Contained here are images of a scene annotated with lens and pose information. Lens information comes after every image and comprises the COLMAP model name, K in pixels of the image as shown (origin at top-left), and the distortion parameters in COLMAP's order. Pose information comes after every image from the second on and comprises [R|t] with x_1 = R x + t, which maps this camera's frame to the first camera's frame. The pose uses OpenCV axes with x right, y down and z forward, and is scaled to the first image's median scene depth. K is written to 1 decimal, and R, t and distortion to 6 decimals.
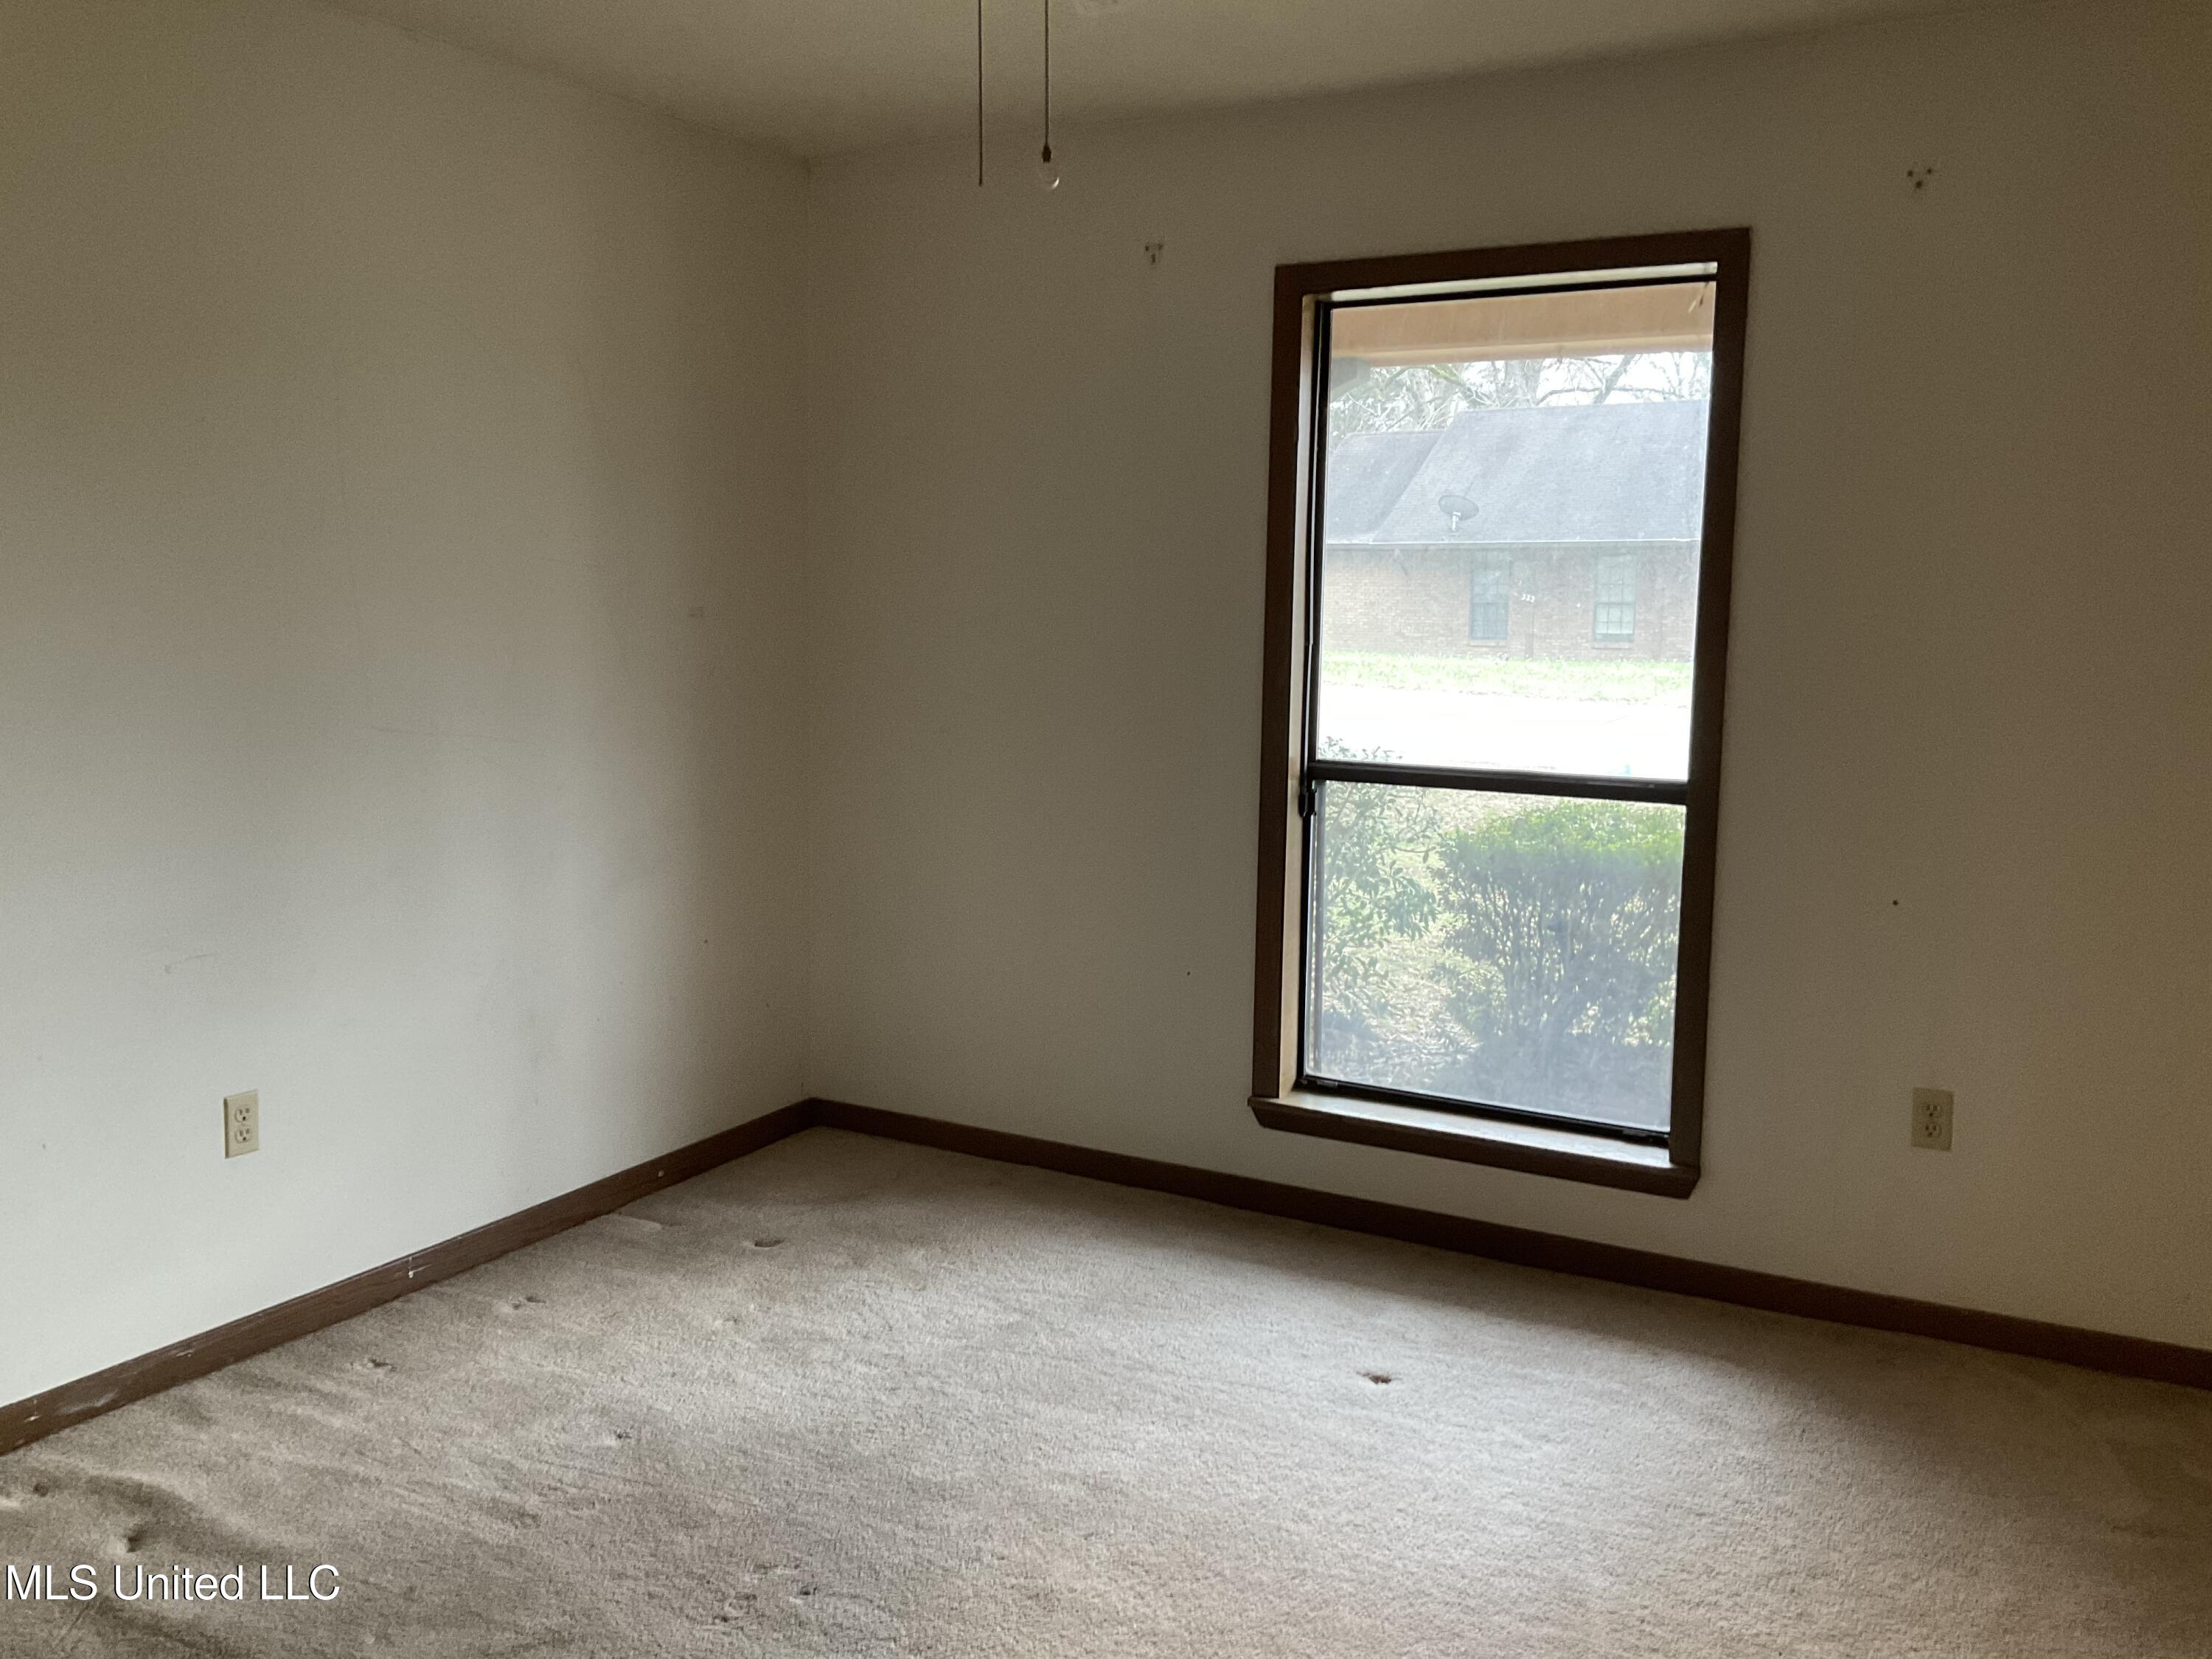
lens RADIAL K [[1851.9, 0, 1106.0], [0, 1851.9, 829.5], [0, 0, 1]] dist [0.133049, -0.268649]
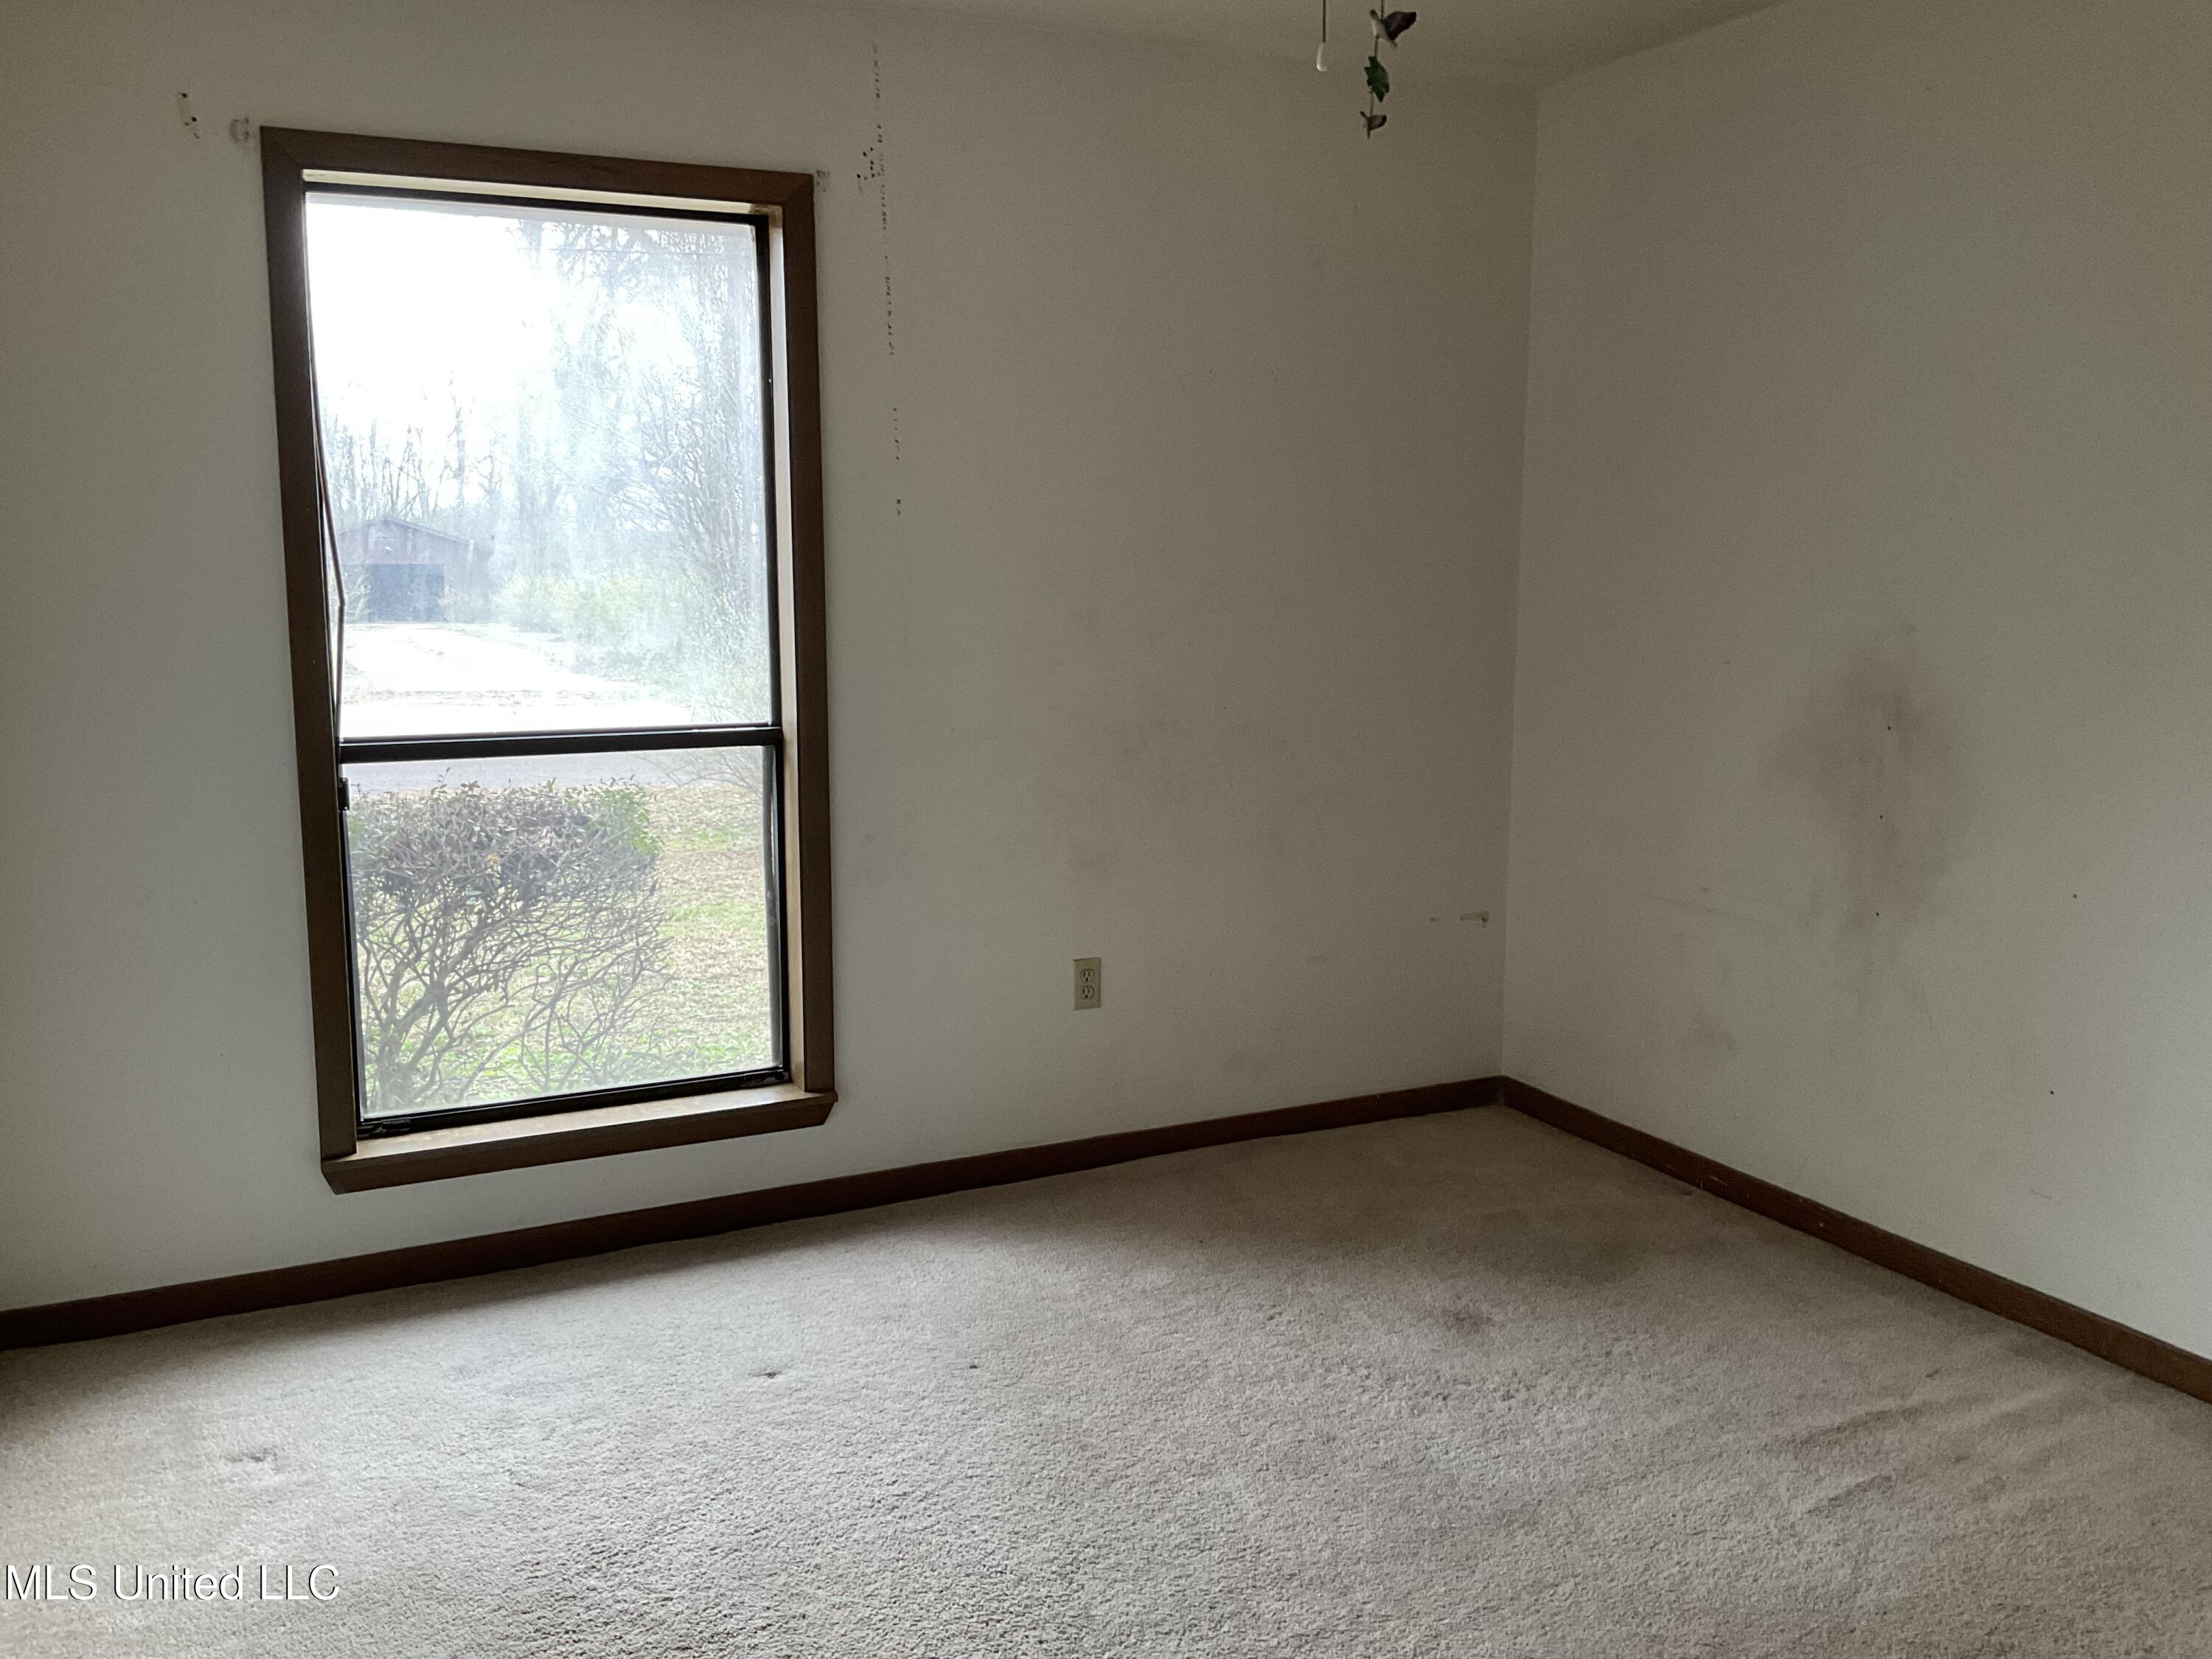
lens RADIAL K [[1851.9, 0, 1106.0], [0, 1851.9, 829.5], [0, 0, 1]] dist [0.133049, -0.268649]
pose [[0.578135, -0.135189, 0.804664, -0.398514], [0.119288, 0.989587, 0.080551, -0.026700], [-0.807175, 0.049417, 0.588241, 0.258767]]
